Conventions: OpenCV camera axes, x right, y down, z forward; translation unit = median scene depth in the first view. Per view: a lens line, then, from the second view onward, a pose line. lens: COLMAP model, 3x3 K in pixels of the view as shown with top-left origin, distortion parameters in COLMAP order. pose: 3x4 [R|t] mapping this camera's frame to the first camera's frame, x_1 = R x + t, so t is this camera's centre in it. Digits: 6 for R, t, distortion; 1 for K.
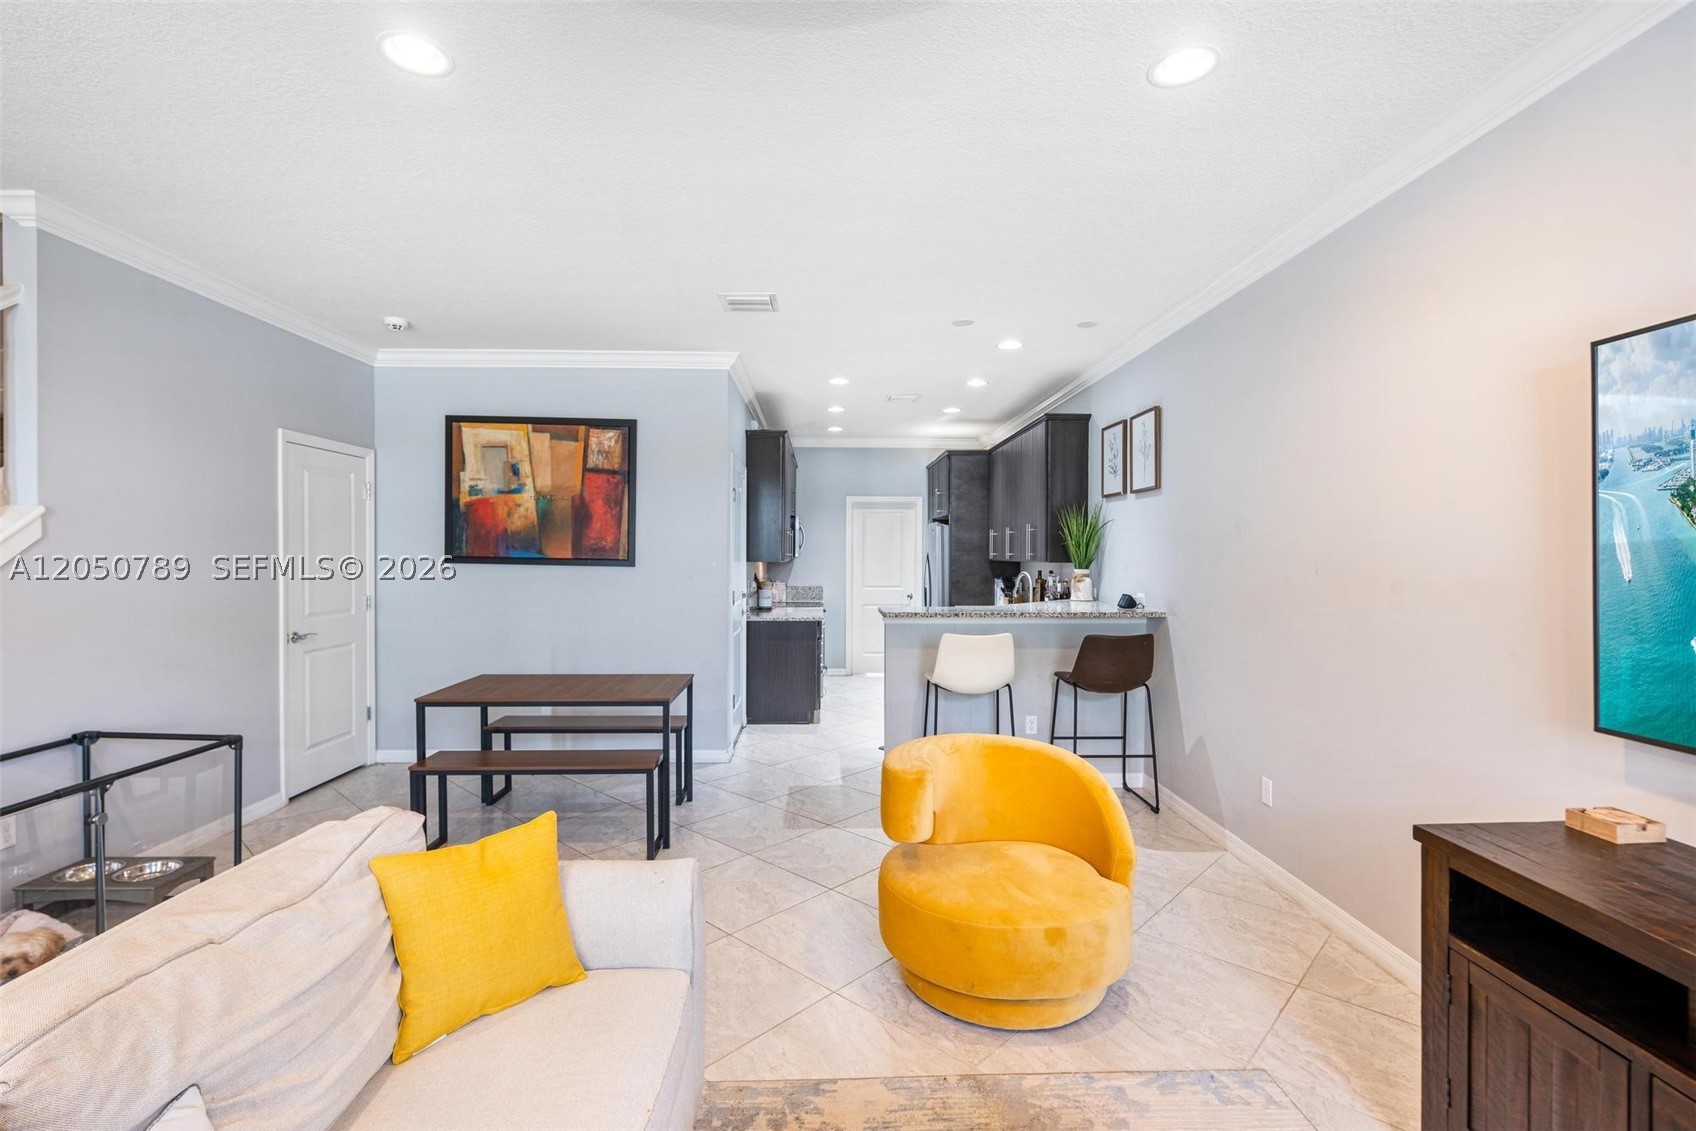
lens RADIAL K [[803.5, 0, 843.7], [0, 803.5, 568.2], [0, 0, 1]] dist [0.021288, 0.000055]
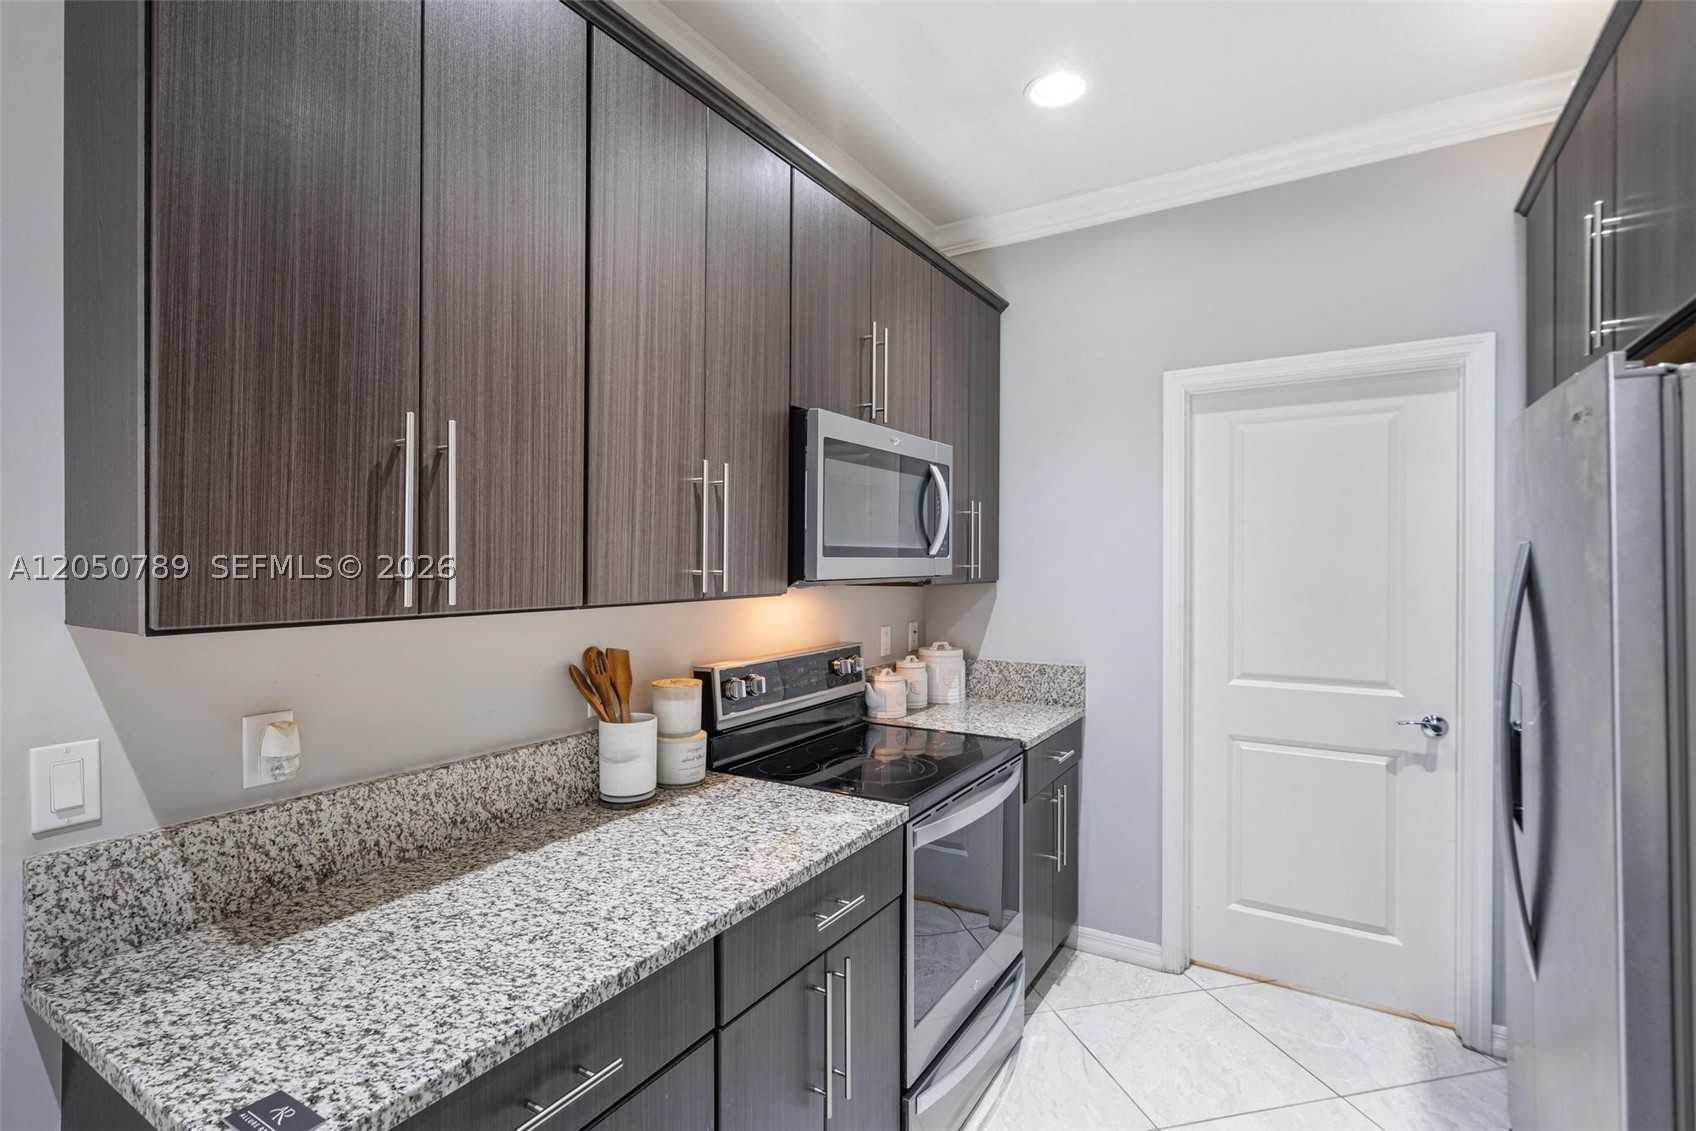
lens RADIAL K [[803.5, 0, 843.7], [0, 803.5, 568.2], [0, 0, 1]] dist [0.021288, 0.000055]
pose [[0.821191, -0.000575, -0.570653, 0.090506], [-0.002953, 0.999982, -0.005256, -0.017249], [0.570646, 0.006001, 0.821174, 0.803884]]
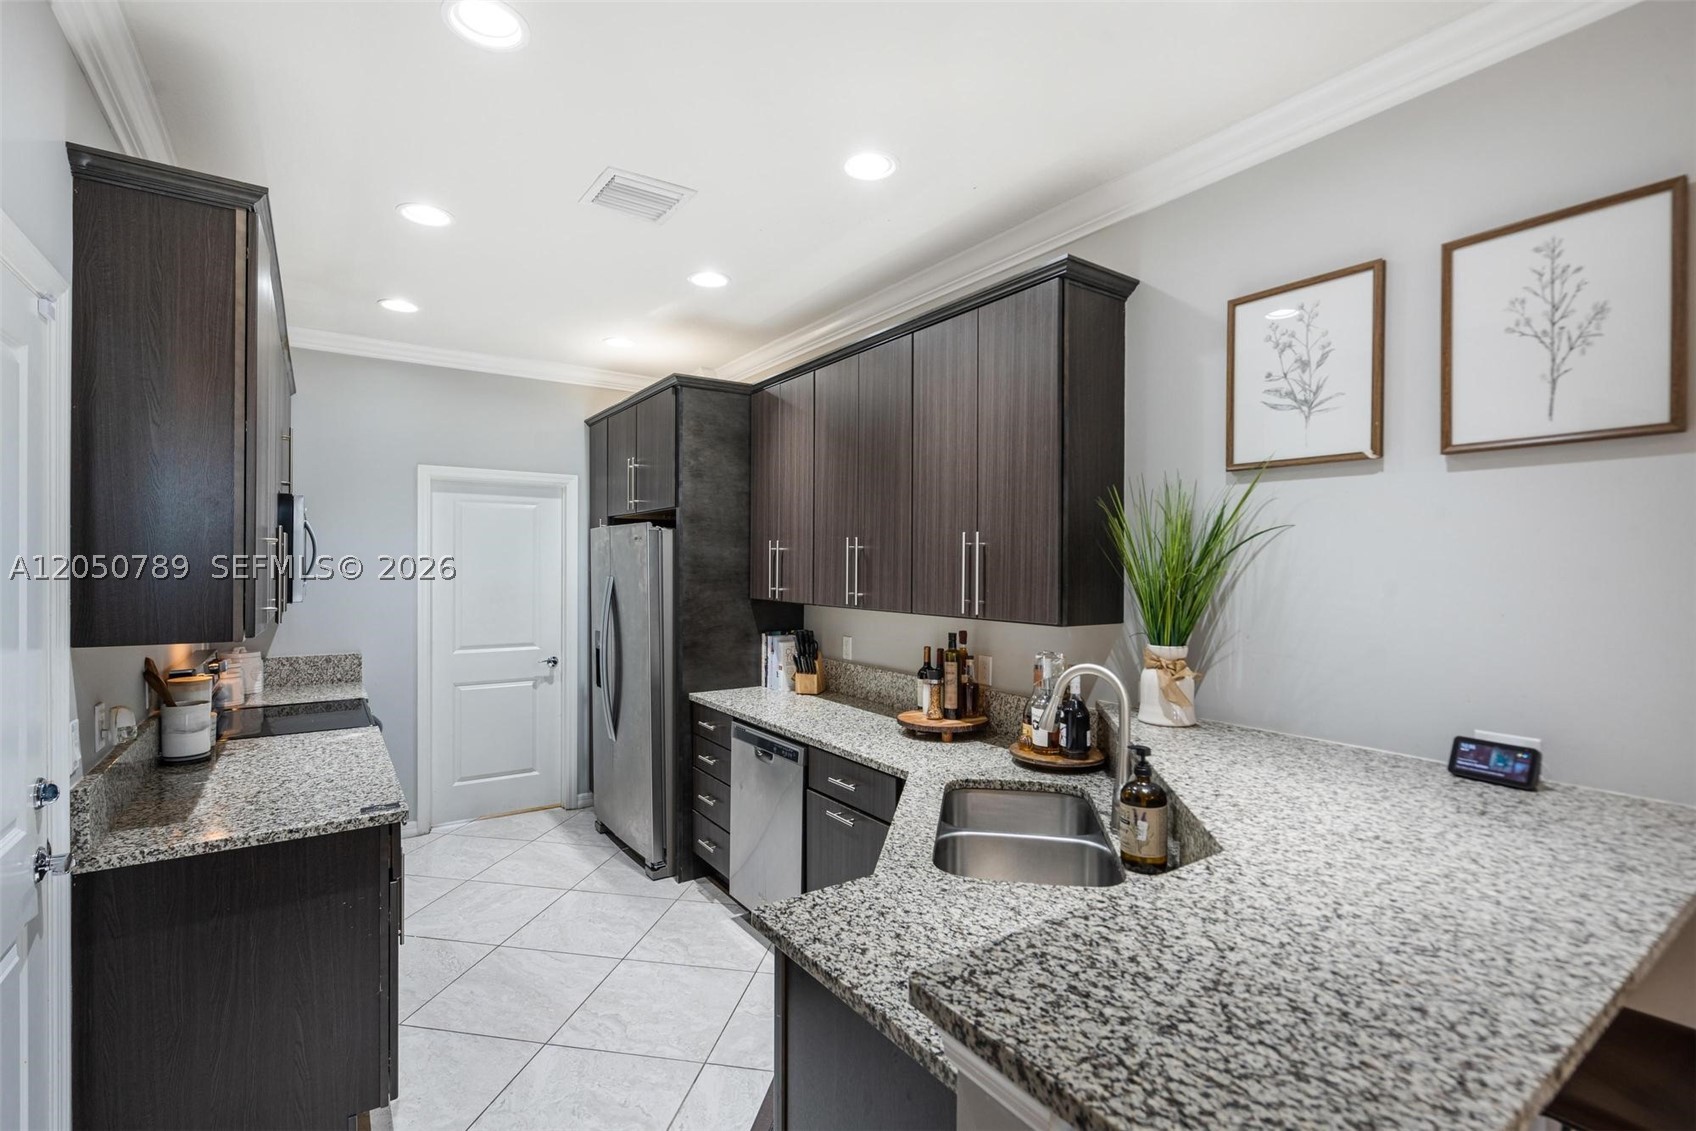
lens RADIAL K [[803.5, 0, 843.7], [0, 803.5, 568.2], [0, 0, 1]] dist [0.021288, 0.000055]
pose [[0.852286, -0.003506, 0.523064, -0.038895], [0.008119, 0.999946, -0.006526, -0.025893], [-0.523013, 0.009809, 0.852268, 0.530129]]
